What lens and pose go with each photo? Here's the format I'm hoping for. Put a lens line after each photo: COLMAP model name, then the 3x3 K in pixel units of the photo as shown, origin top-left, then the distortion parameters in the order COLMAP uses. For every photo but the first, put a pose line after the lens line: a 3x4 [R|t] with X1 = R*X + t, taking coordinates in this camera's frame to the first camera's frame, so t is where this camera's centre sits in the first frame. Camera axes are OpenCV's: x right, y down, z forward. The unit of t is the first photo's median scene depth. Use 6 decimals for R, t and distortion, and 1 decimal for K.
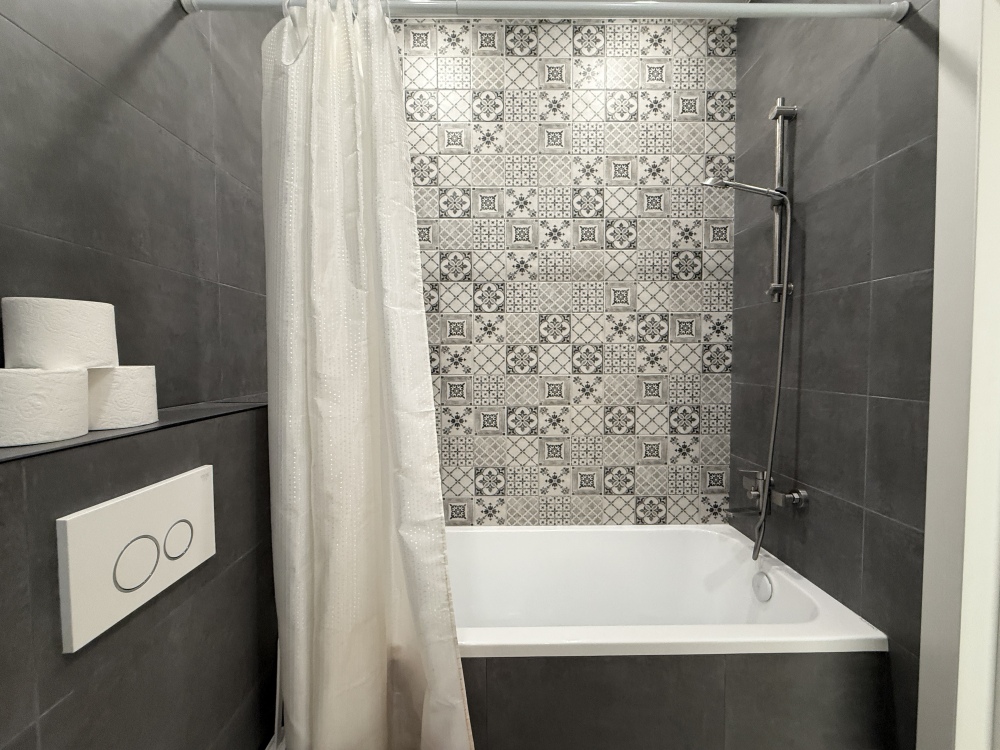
lens RADIAL K [[399.5, 0, 497.7], [0, 399.5, 375.0], [0, 0, 1]] dist [-0.000381, 0.000213]
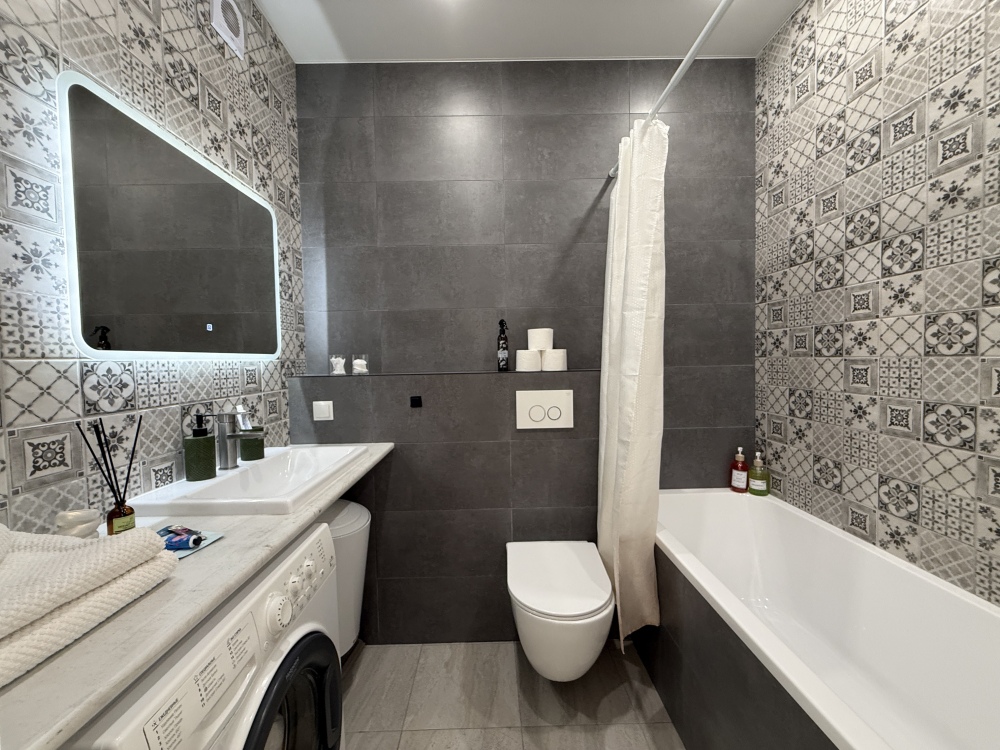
lens RADIAL K [[399.5, 0, 497.7], [0, 399.5, 375.0], [0, 0, 1]] dist [-0.000381, 0.000213]
pose [[0.001195, 0.043261, -0.999063, 0.738500], [-0.021872, 0.998826, 0.043224, 0.017859], [0.999760, 0.021800, 0.002139, 0.238812]]
